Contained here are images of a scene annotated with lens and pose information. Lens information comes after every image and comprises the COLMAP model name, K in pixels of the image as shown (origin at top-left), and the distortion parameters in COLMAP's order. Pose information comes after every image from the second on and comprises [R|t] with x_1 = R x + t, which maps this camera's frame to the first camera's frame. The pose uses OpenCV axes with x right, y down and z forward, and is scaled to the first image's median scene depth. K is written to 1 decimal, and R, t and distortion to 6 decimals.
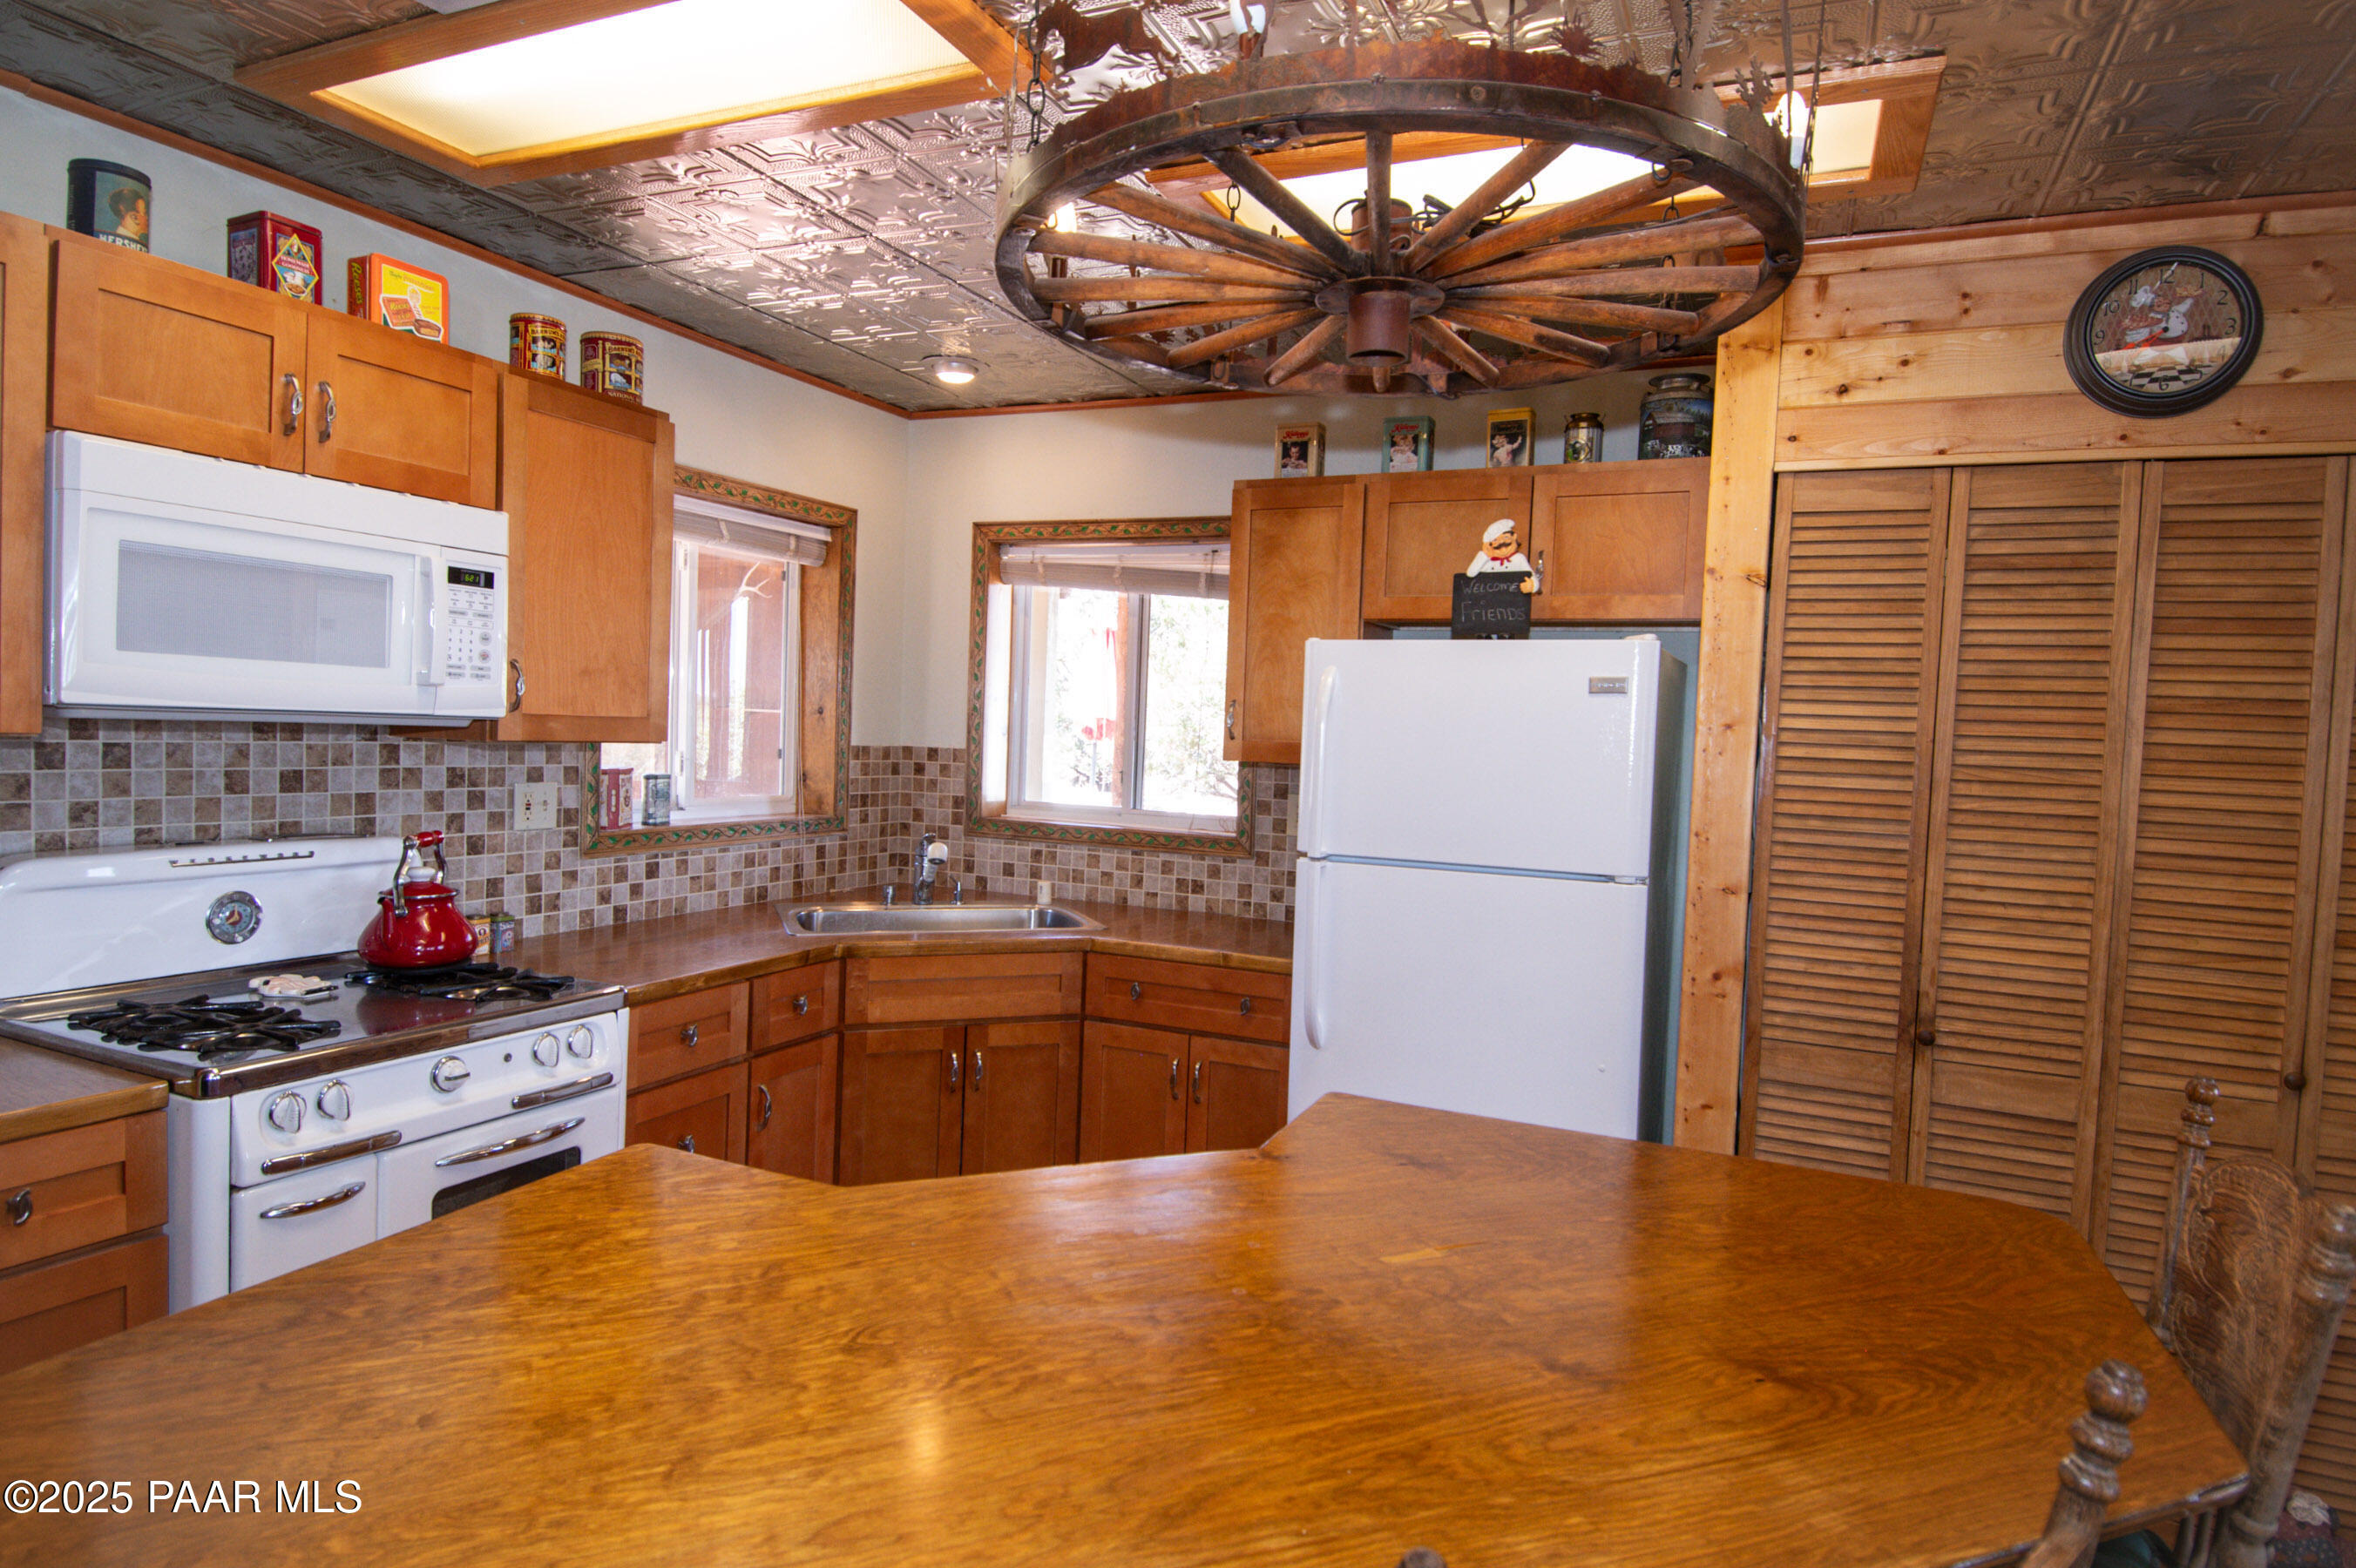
lens RADIAL K [[1350.5, 0, 1170.7], [0, 1350.5, 793.4], [0, 0, 1]] dist [0.059320, -0.061678]
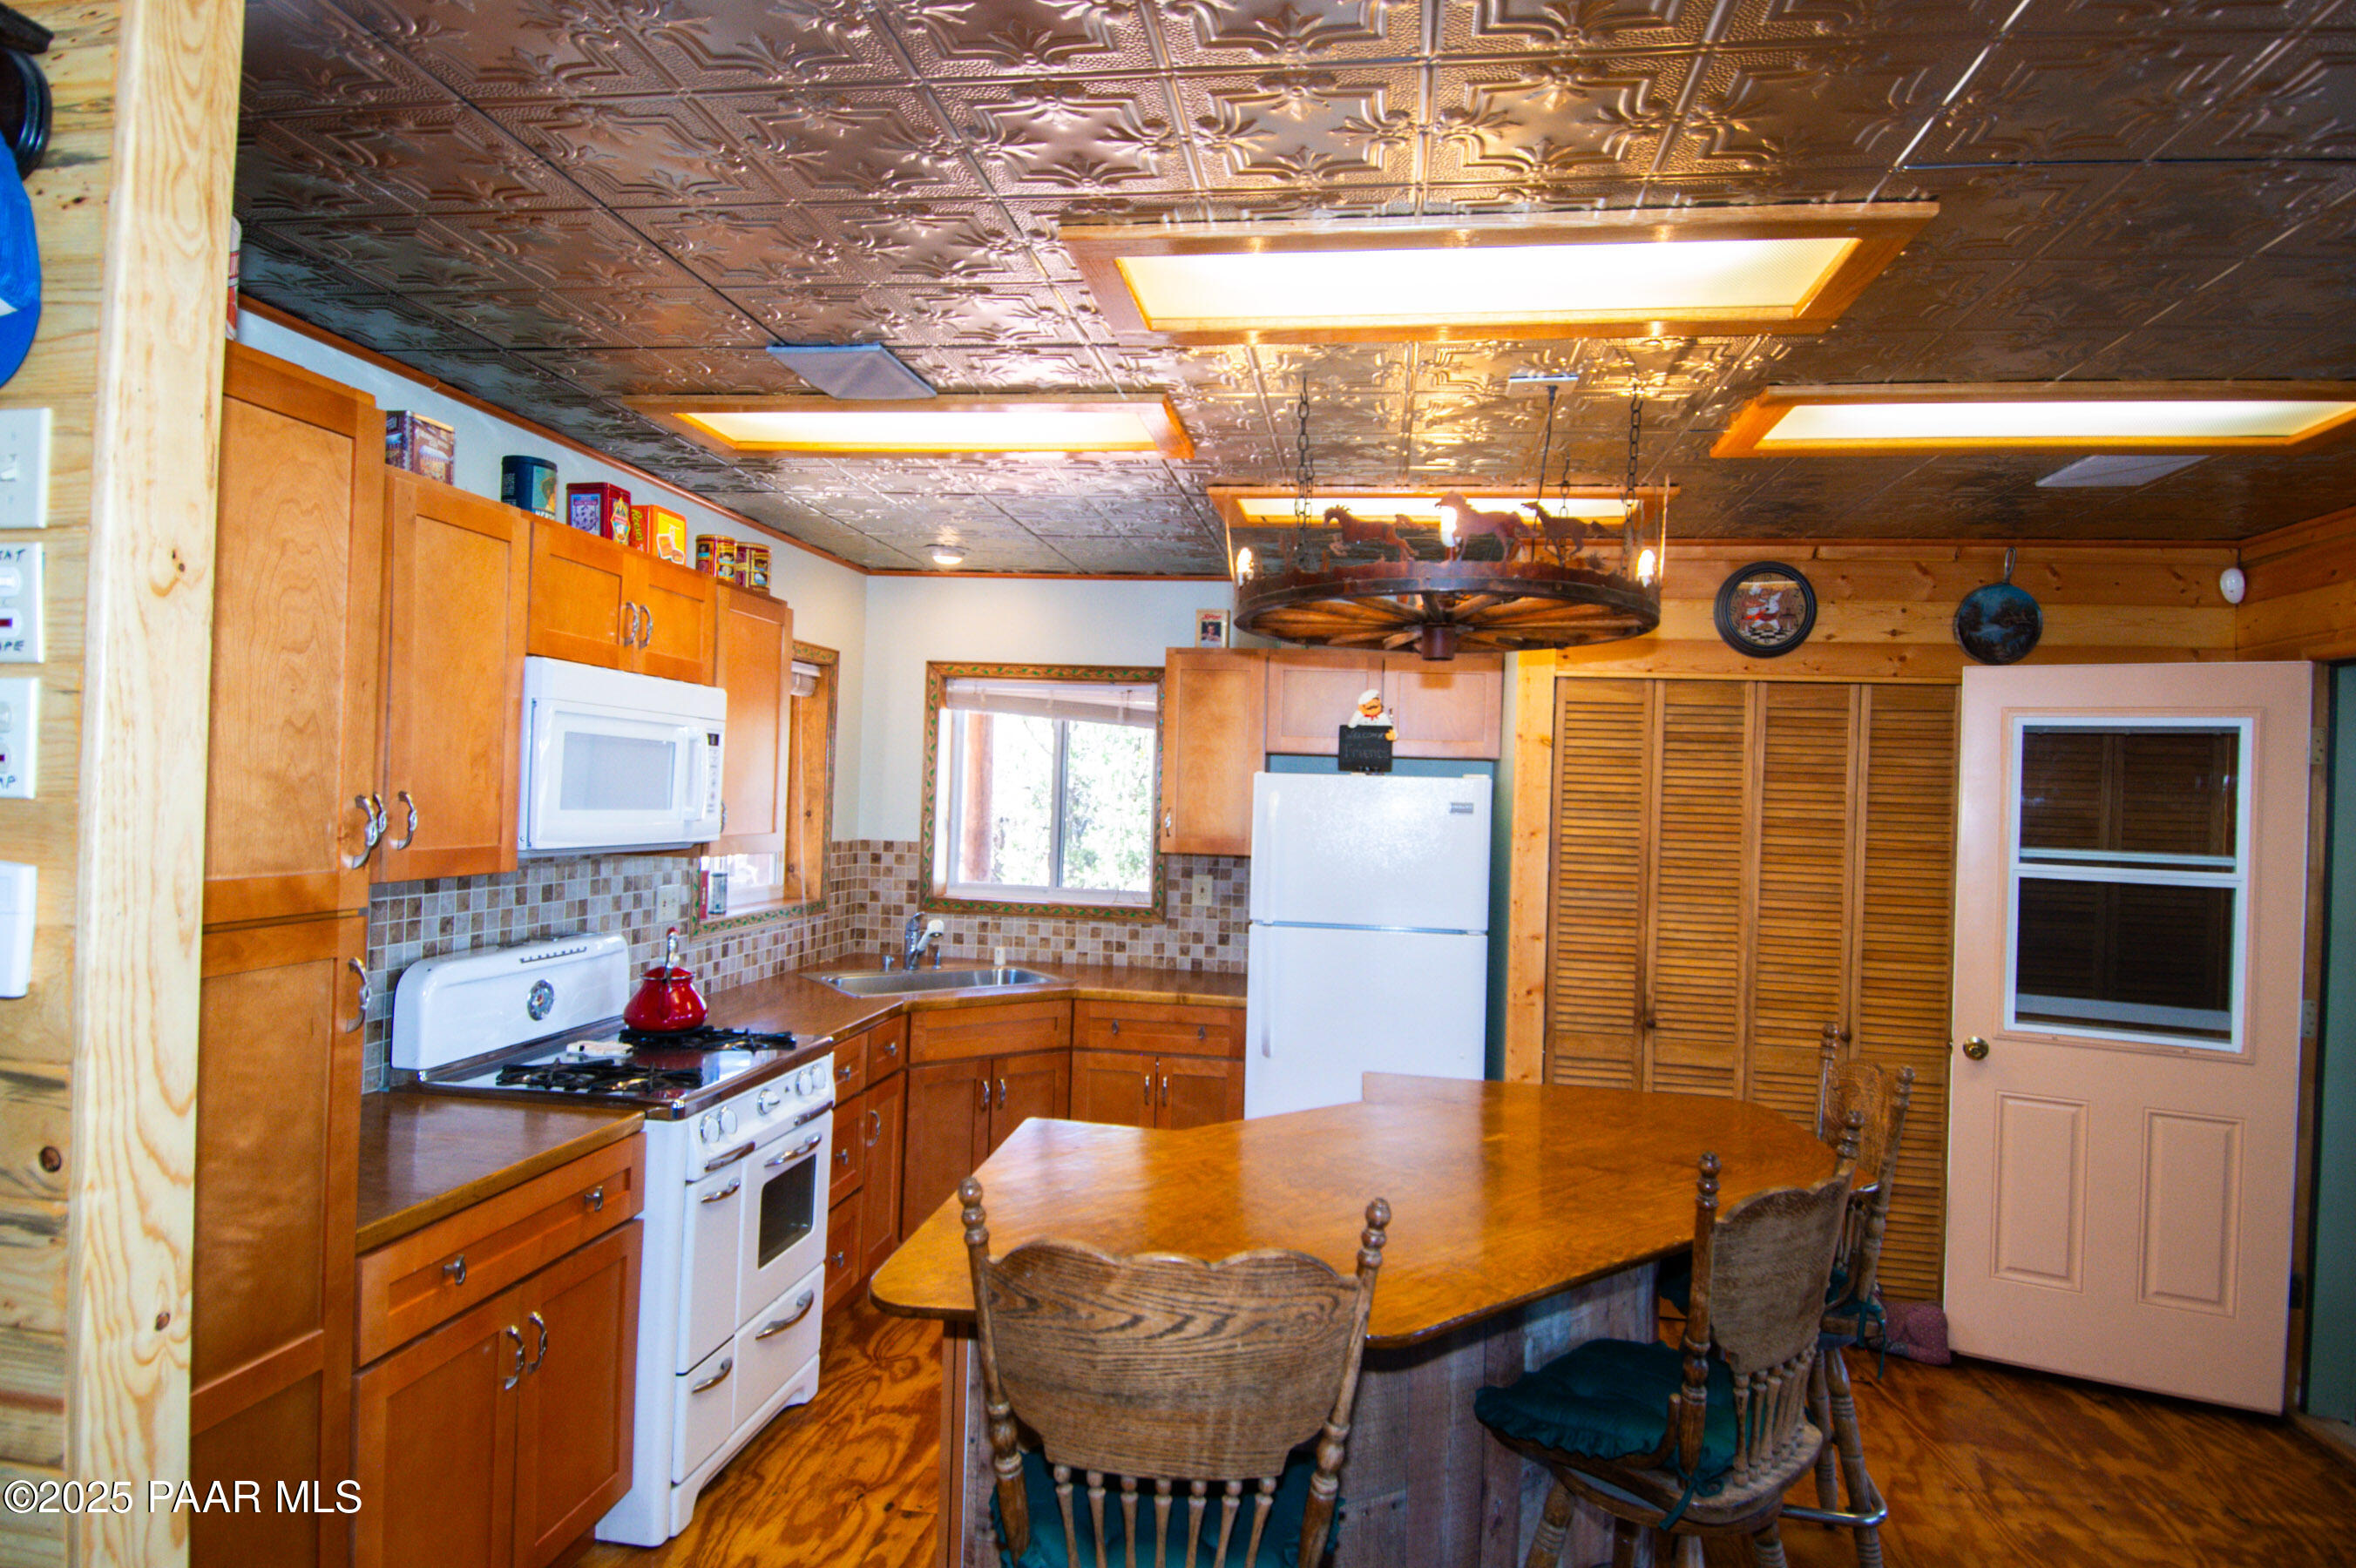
lens RADIAL K [[1350.5, 0, 1170.7], [0, 1350.5, 793.4], [0, 0, 1]] dist [0.059320, -0.061678]
pose [[0.961188, -0.006693, 0.275812, -0.431252], [0.016791, 0.999272, -0.034265, -0.048921], [-0.275382, 0.037566, 0.960601, -0.403512]]
